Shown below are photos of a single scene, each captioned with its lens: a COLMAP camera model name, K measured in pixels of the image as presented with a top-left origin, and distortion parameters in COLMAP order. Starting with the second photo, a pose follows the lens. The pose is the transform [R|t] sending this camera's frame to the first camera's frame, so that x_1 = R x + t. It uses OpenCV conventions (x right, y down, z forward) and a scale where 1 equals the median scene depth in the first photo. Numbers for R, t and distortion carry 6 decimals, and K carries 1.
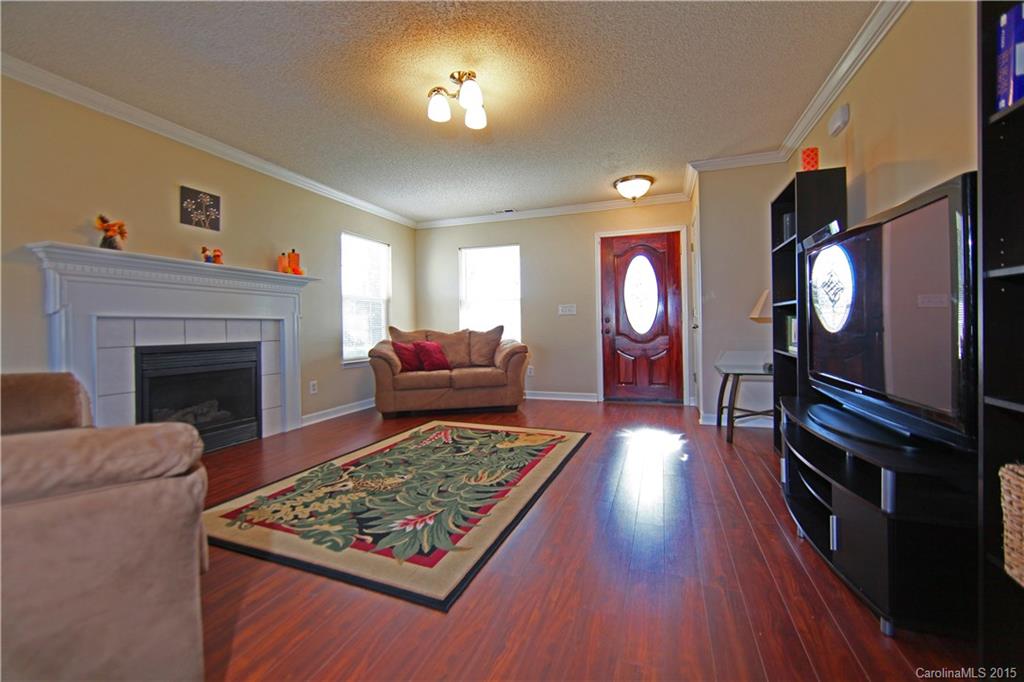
lens RADIAL K [[404.1, 0, 509.9], [0, 404.1, 326.4], [0, 0, 1]] dist [-0.000878, 0.000070]
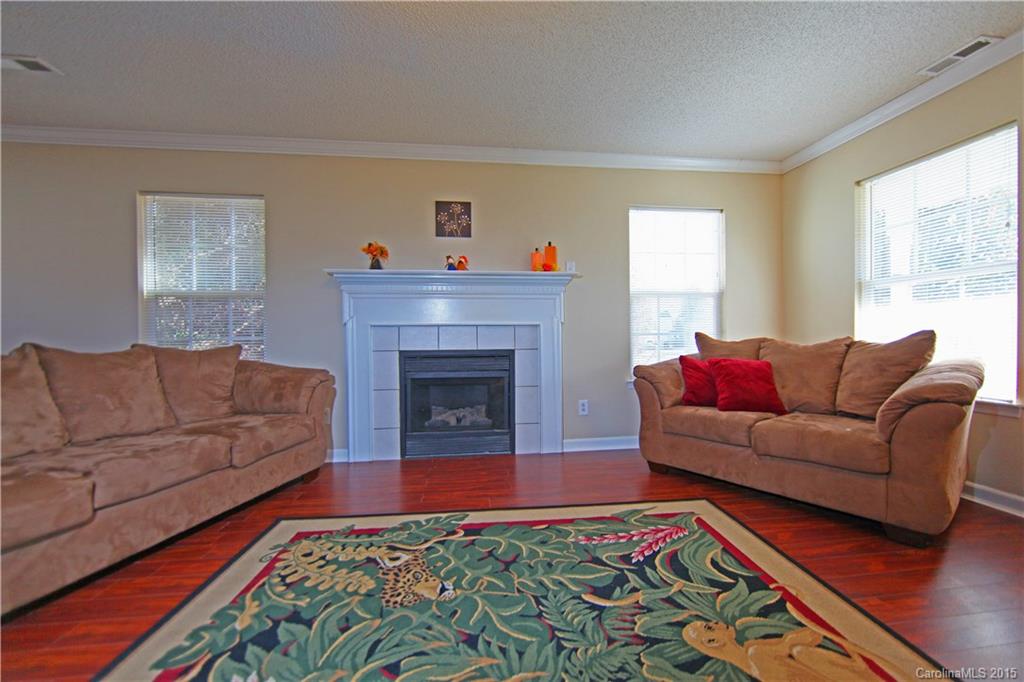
lens RADIAL K [[412.2, 0, 512.0], [0, 412.2, 341.0], [0, 0, 1]] dist [-0.008655, 0.000109]
pose [[0.472967, 0.015738, -0.880939, 0.266476], [0.002247, 0.999816, 0.019068, 0.000480], [0.881077, -0.010998, 0.472845, 0.717322]]
